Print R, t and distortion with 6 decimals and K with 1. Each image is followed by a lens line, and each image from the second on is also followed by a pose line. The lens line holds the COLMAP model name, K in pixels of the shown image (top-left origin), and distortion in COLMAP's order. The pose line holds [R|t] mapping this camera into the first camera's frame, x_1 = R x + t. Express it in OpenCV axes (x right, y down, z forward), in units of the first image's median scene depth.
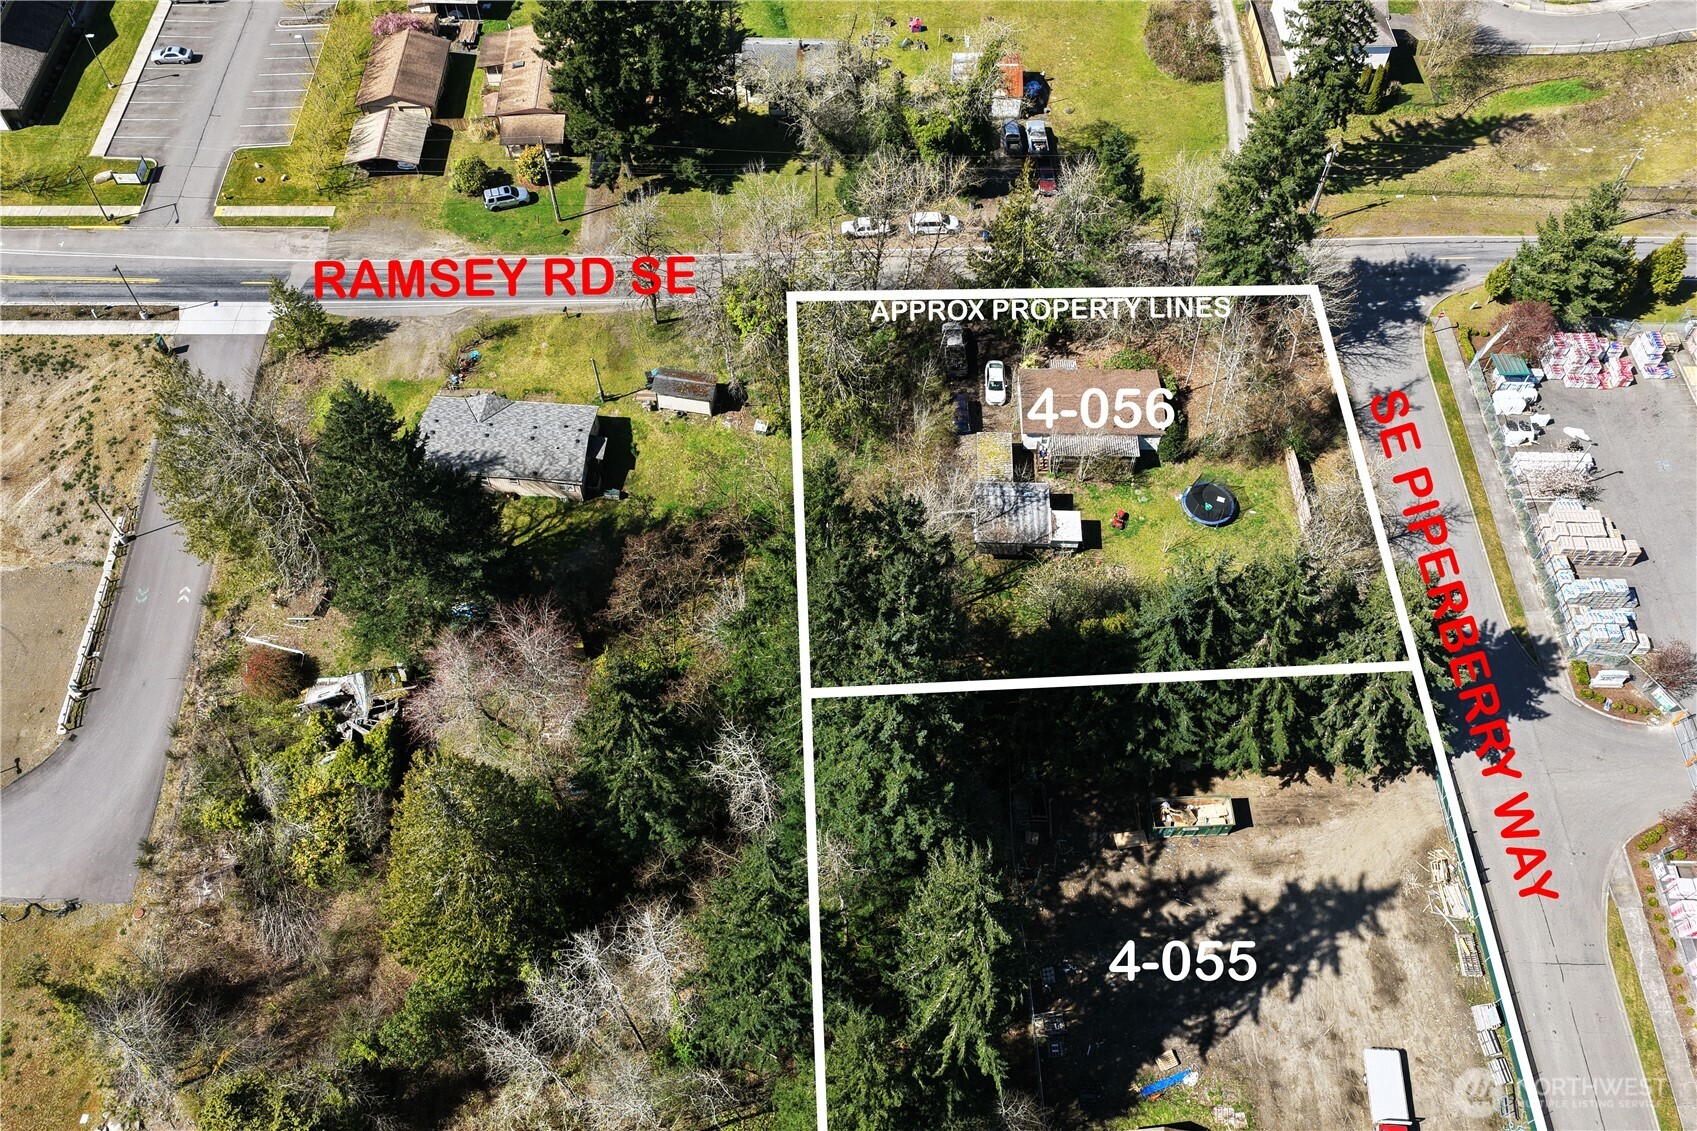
lens RADIAL K [[1404.9, 0, 850.7], [0, 1404.9, 572.5], [0, 0, 1]] dist [-0.004200, 0.026576]
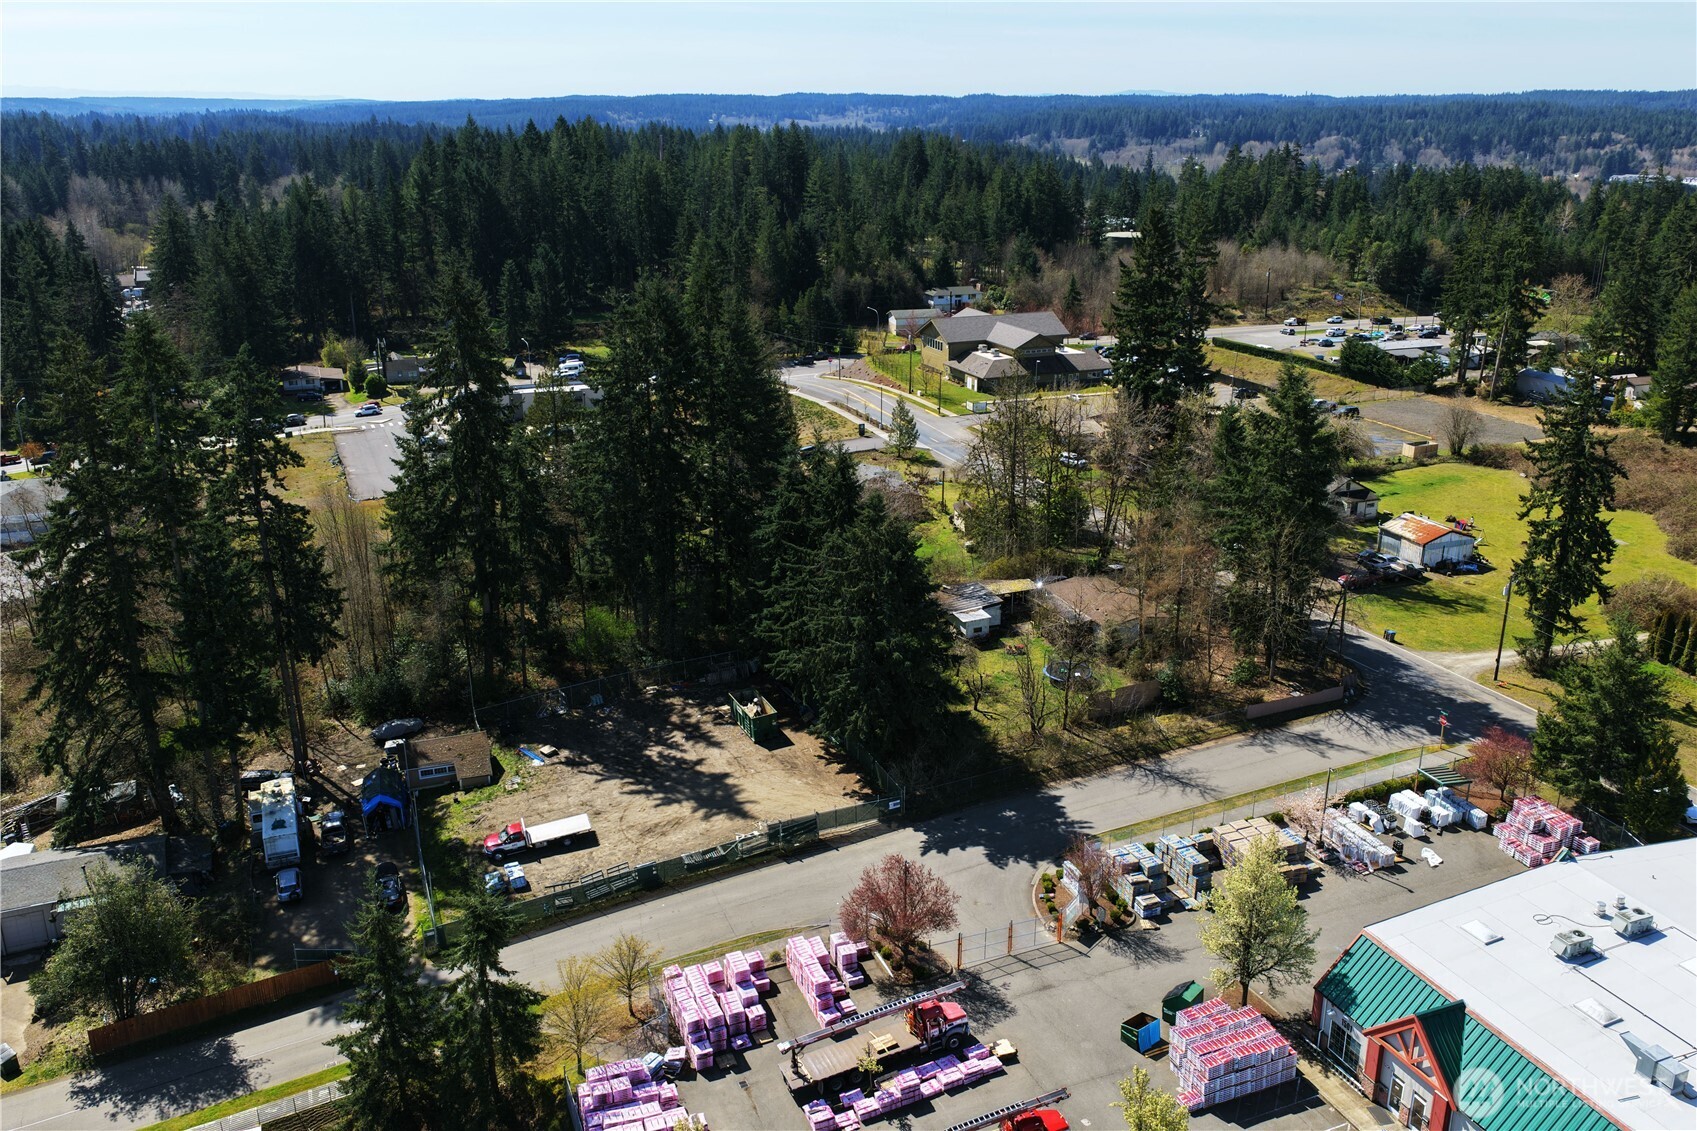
lens RADIAL K [[1404.9, 0, 846.6], [0, 1404.9, 556.0], [0, 0, 1]] dist [-0.004200, 0.026576]
pose [[0.357285, 0.295932, -0.885873, 1.260125], [-0.775599, 0.622452, -0.104875, 0.158433], [0.520378, 0.724553, 0.451918, 0.431292]]
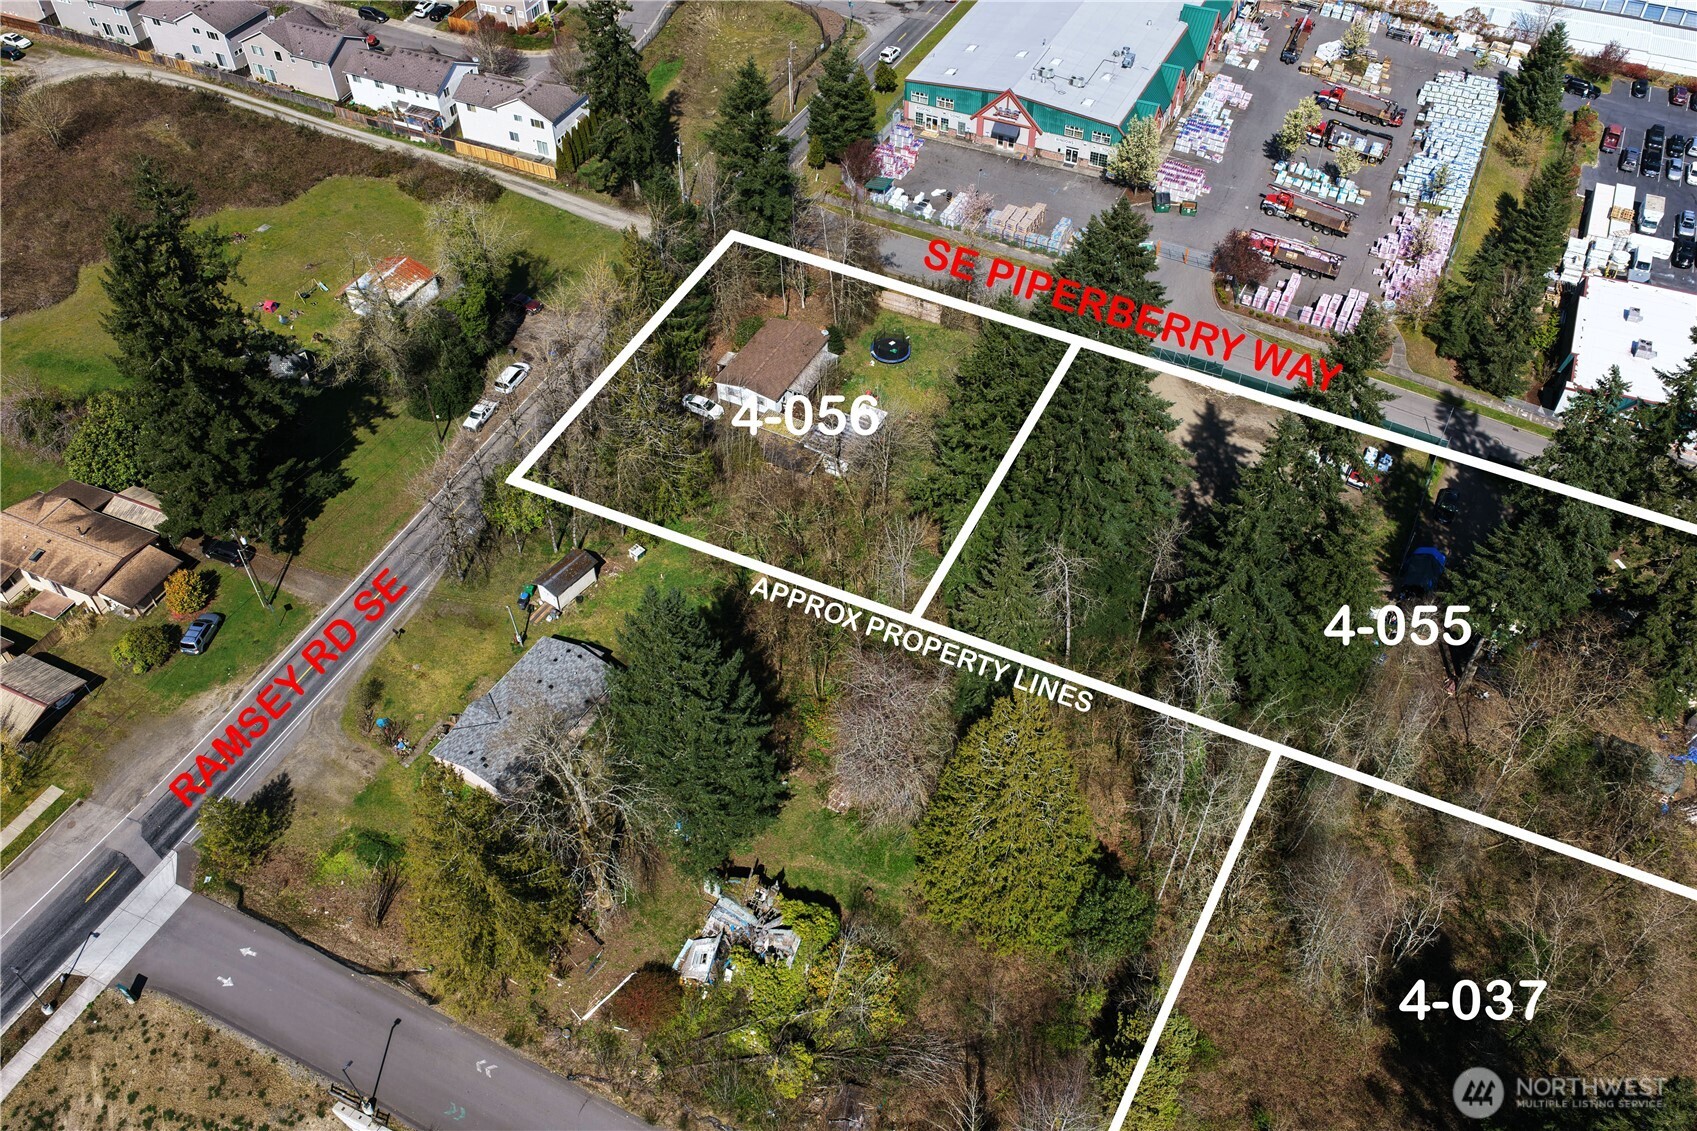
lens RADIAL K [[1404.9, 0, 851.8], [0, 1404.9, 571.6], [0, 0, 1]] dist [-0.004200, 0.026576]
pose [[0.440953, -0.653304, 0.615430, -0.793644], [0.745049, 0.648779, 0.154880, -0.165517], [-0.500462, 0.390231, 0.772824, 0.117964]]
